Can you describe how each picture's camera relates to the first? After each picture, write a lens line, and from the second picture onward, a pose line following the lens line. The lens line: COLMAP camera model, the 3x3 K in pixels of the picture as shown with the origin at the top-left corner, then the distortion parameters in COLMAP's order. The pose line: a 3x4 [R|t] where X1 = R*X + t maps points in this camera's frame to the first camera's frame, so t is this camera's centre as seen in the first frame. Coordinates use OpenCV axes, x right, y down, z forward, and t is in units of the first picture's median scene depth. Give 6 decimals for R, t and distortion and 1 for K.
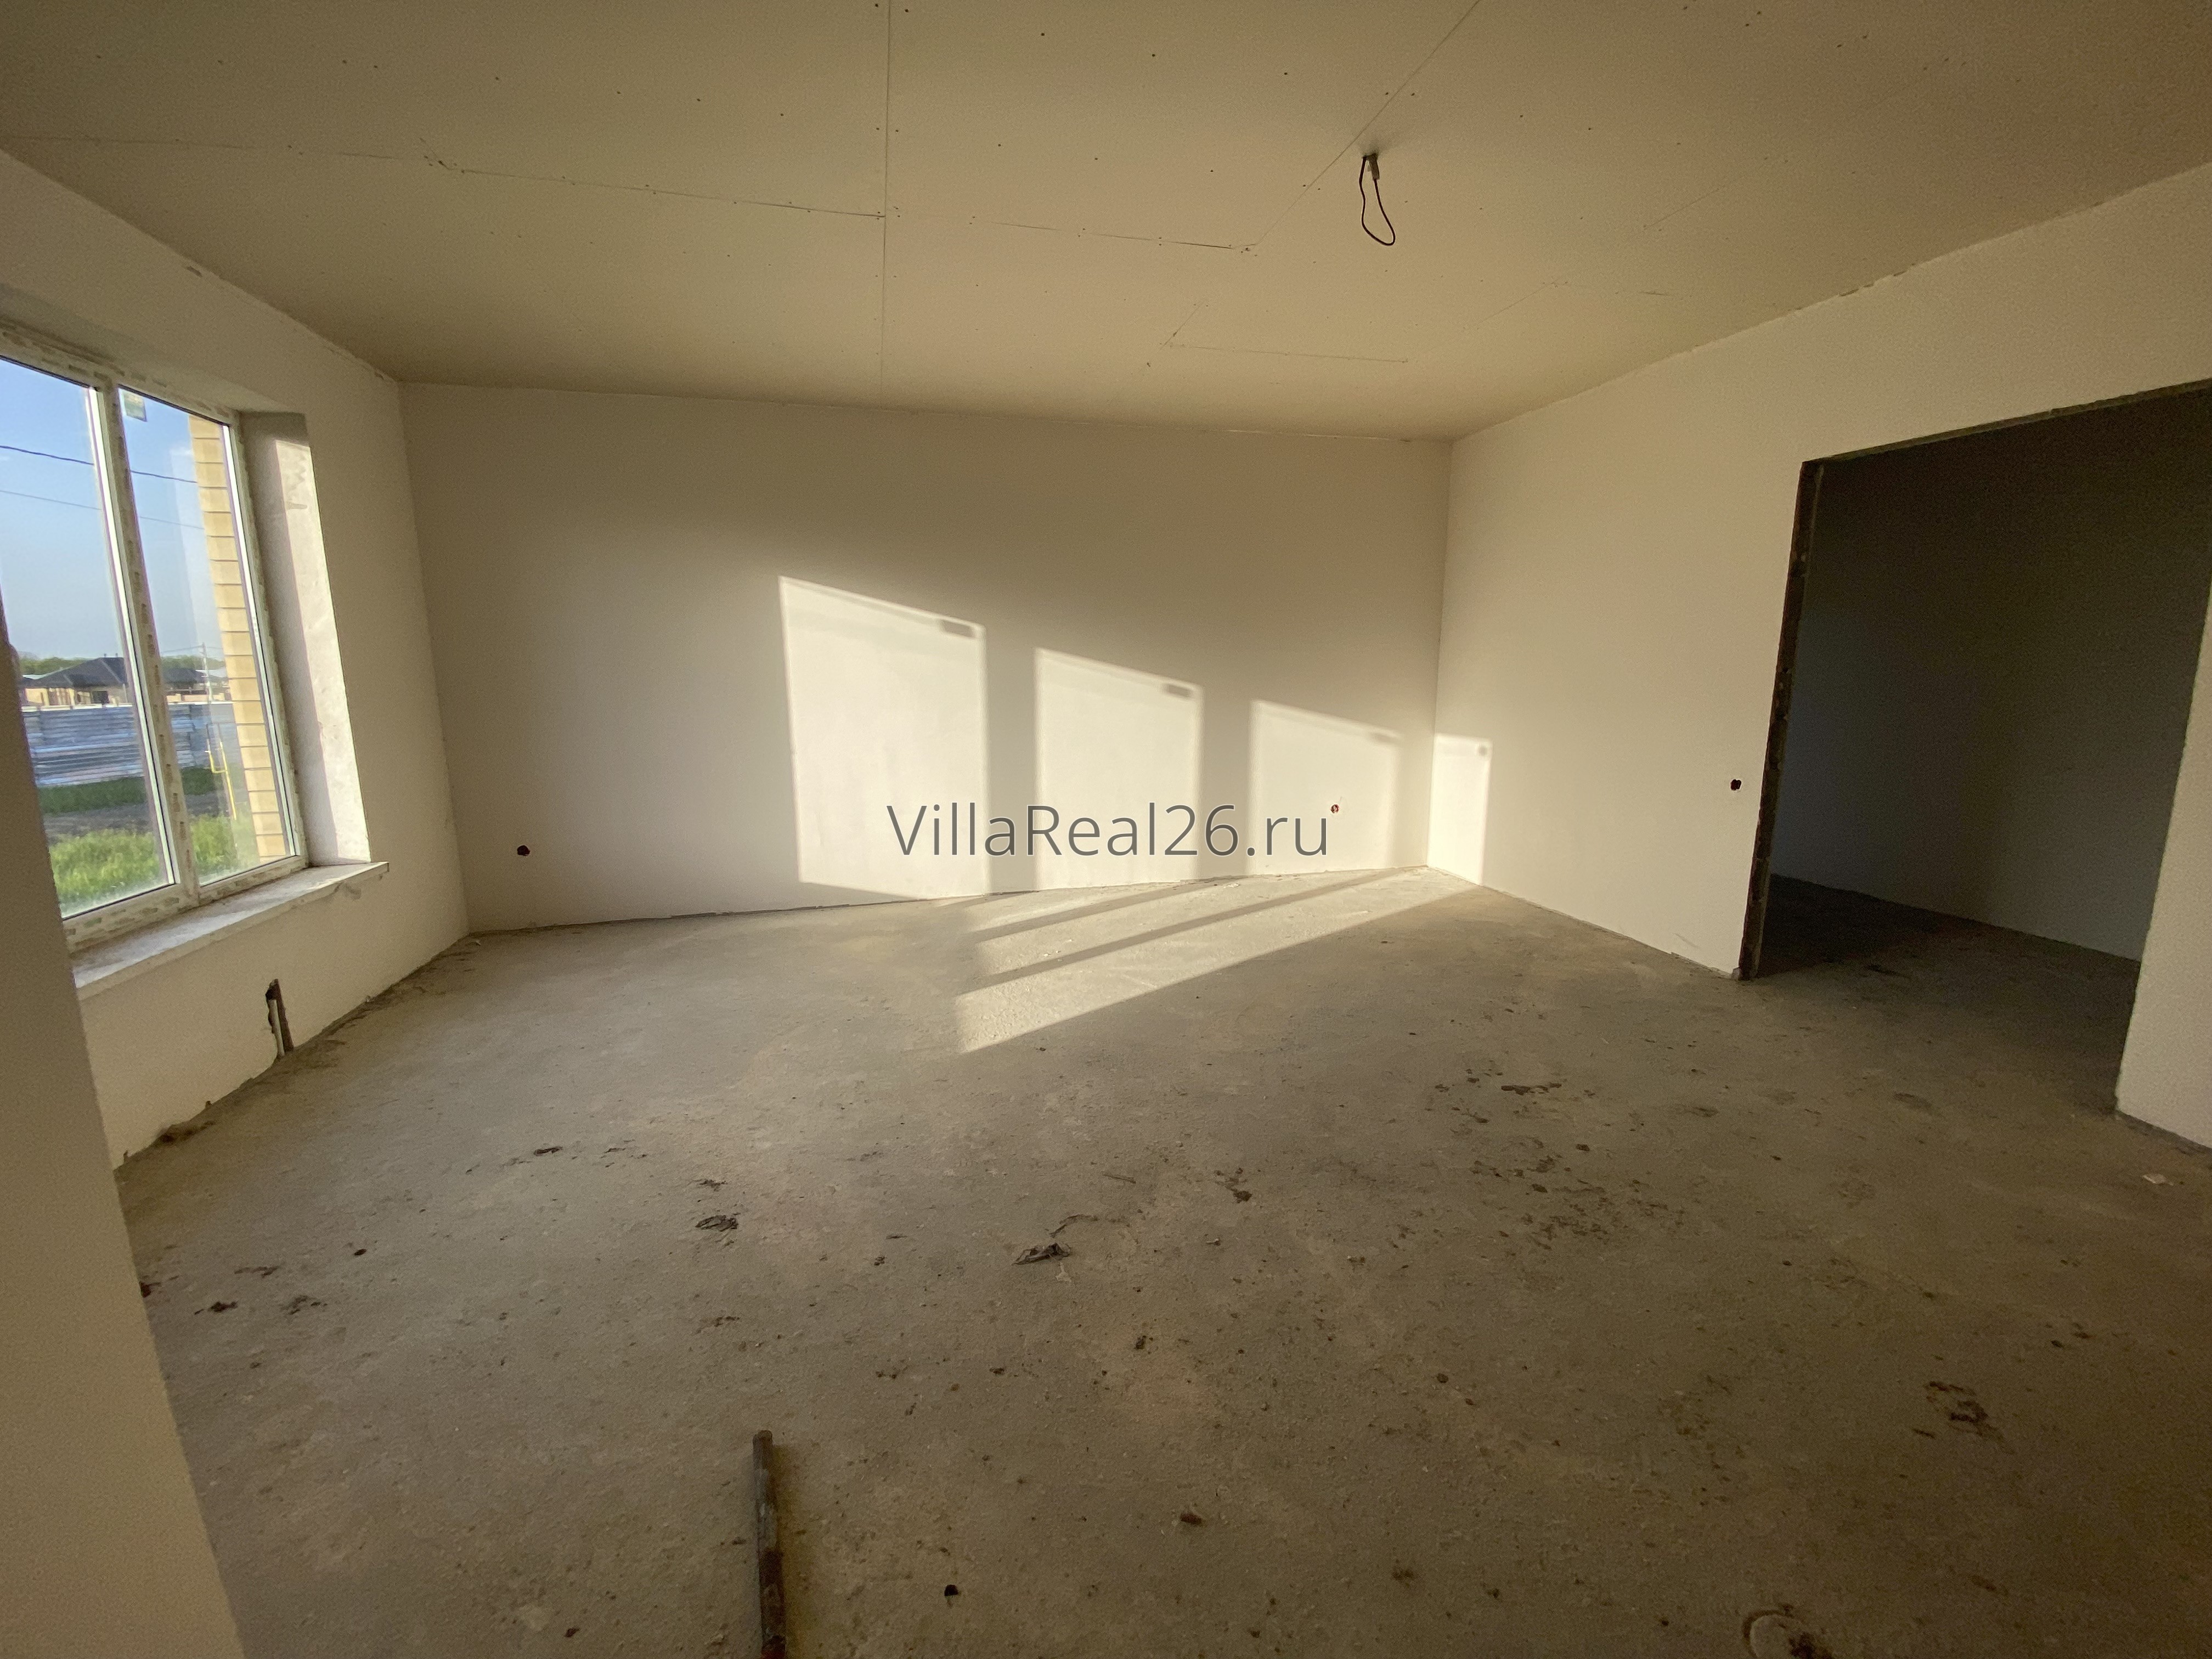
lens RADIAL K [[891.2, 0, 1104.8], [0, 891.2, 796.2], [0, 0, 1]] dist [0.021689, -0.004613]
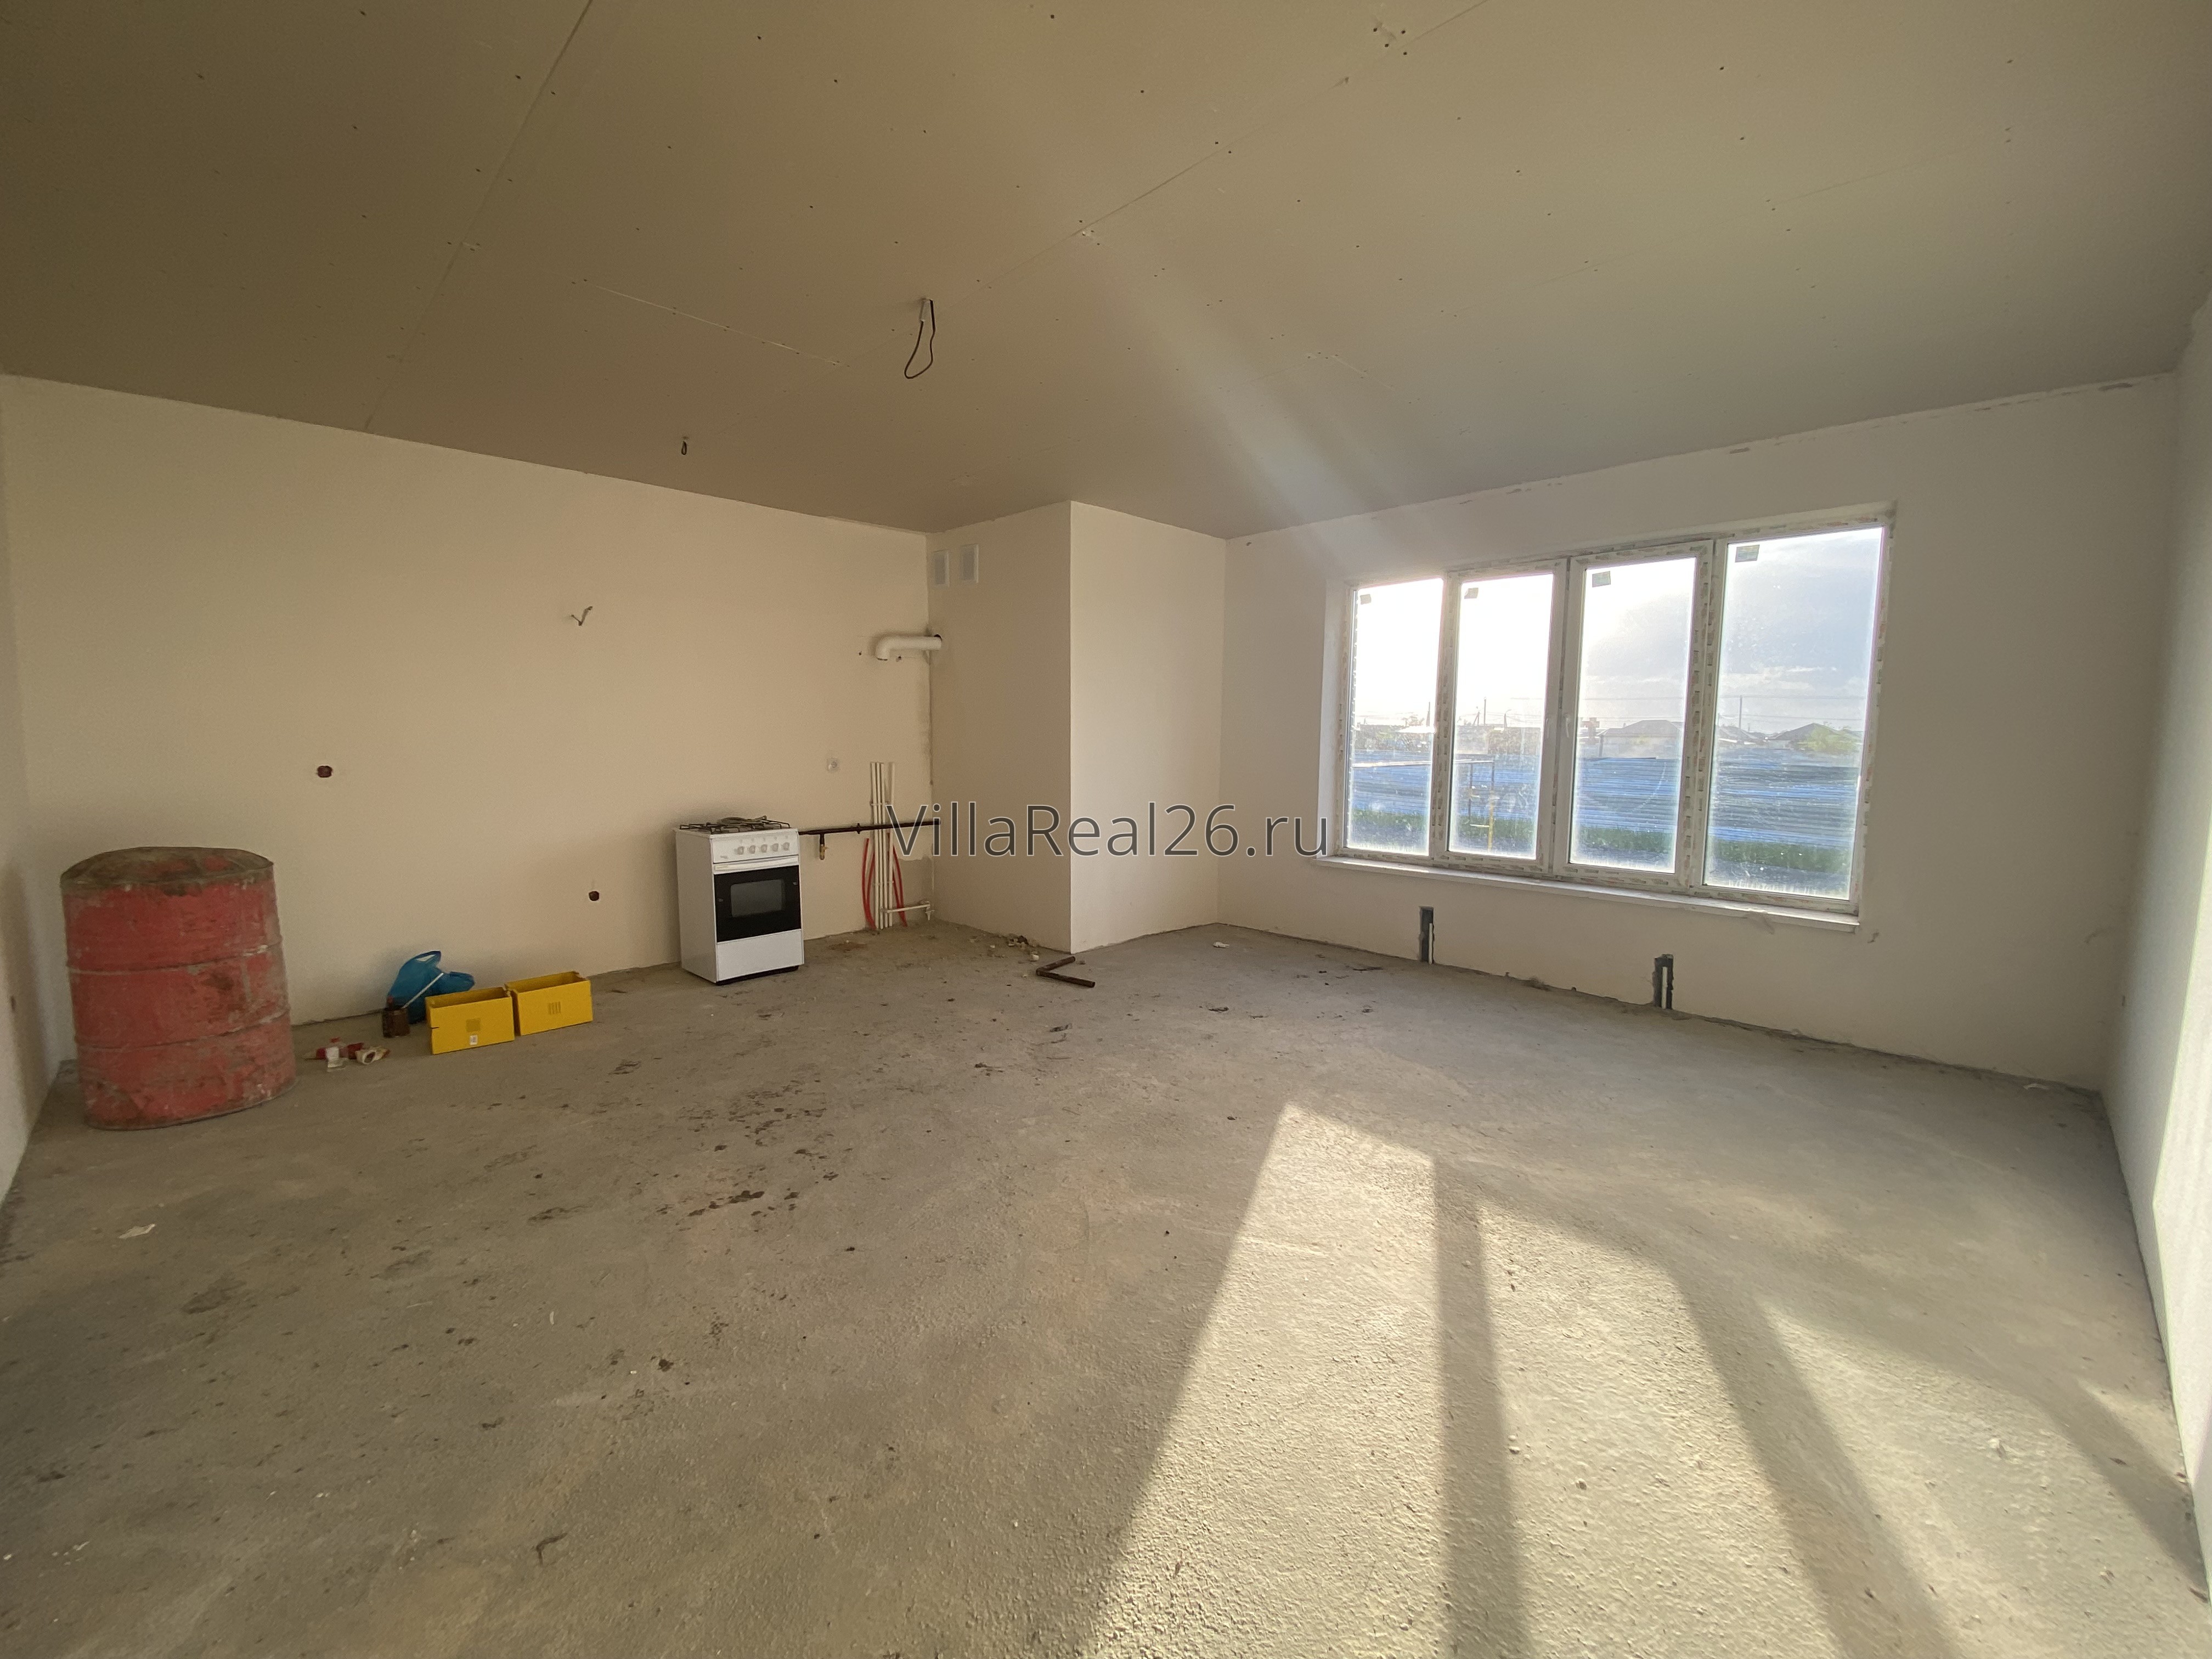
lens RADIAL K [[891.2, 0, 1110.5], [0, 891.2, 837.6], [0, 0, 1]] dist [0.021689, -0.004613]
pose [[-0.856463, 0.060062, -0.512702, 0.564281], [-0.078129, 0.966684, 0.243758, -0.260796], [0.510261, 0.248827, -0.823237, 1.769131]]
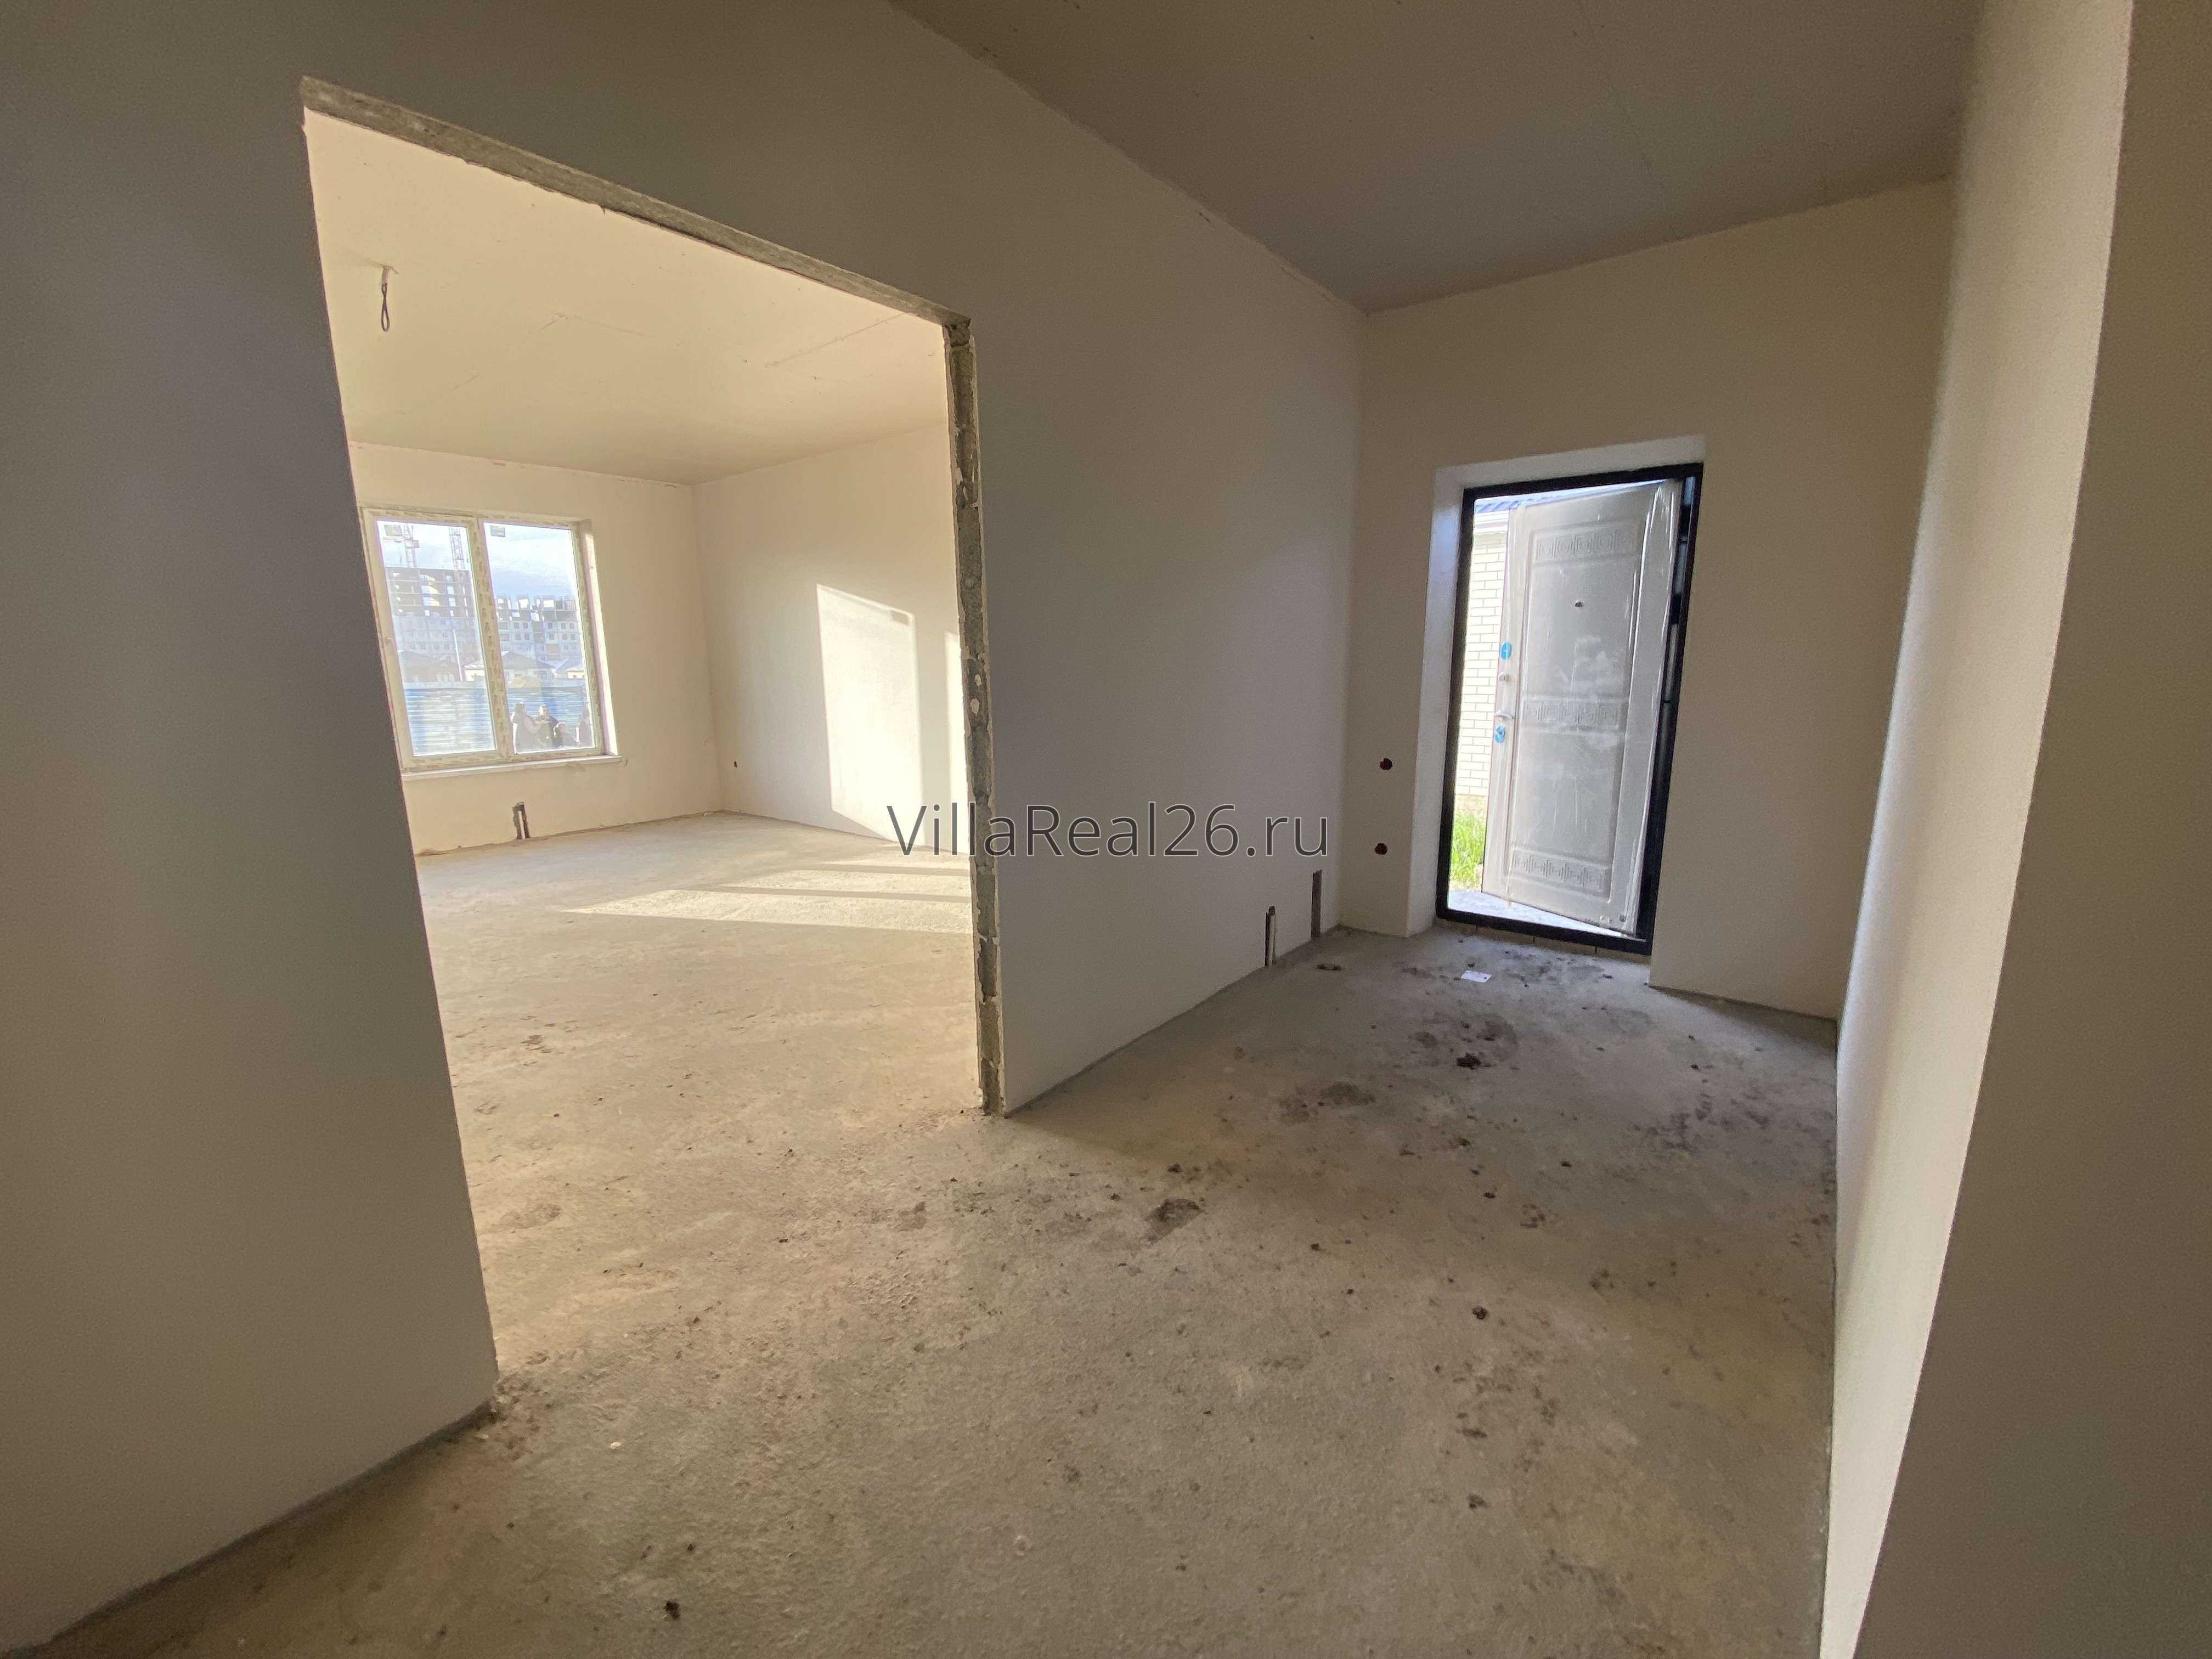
lens RADIAL K [[891.2, 0, 1098.4], [0, 891.2, 816.0], [0, 0, 1]] dist [0.021689, -0.004613]
pose [[0.600305, 0.143833, -0.786731, 1.623572], [-0.111581, 0.989137, 0.095698, -0.118076], [0.791949, 0.030336, 0.609833, 0.835017]]
